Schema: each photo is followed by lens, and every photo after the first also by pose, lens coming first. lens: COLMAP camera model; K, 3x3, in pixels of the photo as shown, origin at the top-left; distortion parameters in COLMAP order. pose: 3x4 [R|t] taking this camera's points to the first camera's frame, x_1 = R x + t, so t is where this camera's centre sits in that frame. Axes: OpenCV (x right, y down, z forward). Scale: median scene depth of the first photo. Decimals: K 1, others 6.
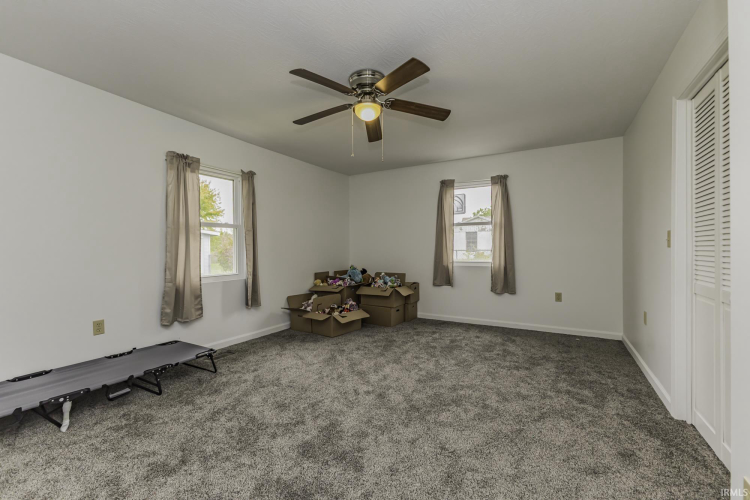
lens RADIAL K [[322.7, 0, 375.0], [0, 322.7, 250.0], [0, 0, 1]] dist [0.003940, 0.000064]
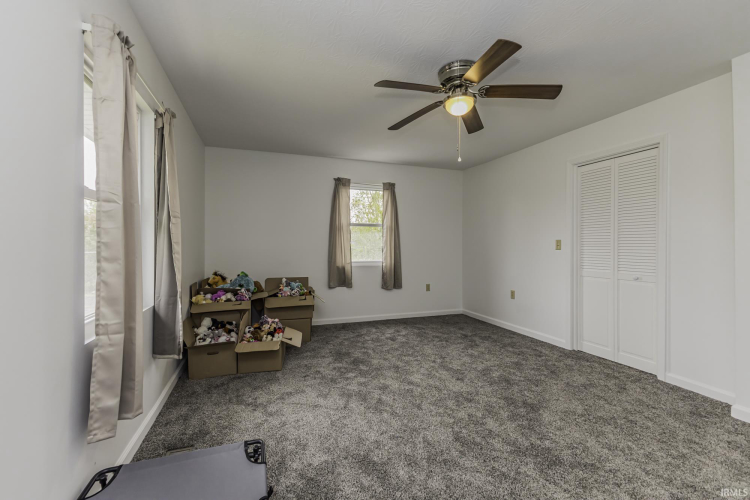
lens RADIAL K [[322.7, 0, 375.0], [0, 322.7, 250.0], [0, 0, 1]] dist [0.003940, 0.000064]
pose [[0.655167, -0.004219, 0.755472, -0.492288], [0.000503, 0.999987, 0.005149, -0.006917], [-0.755484, -0.002994, 0.655161, 0.319084]]
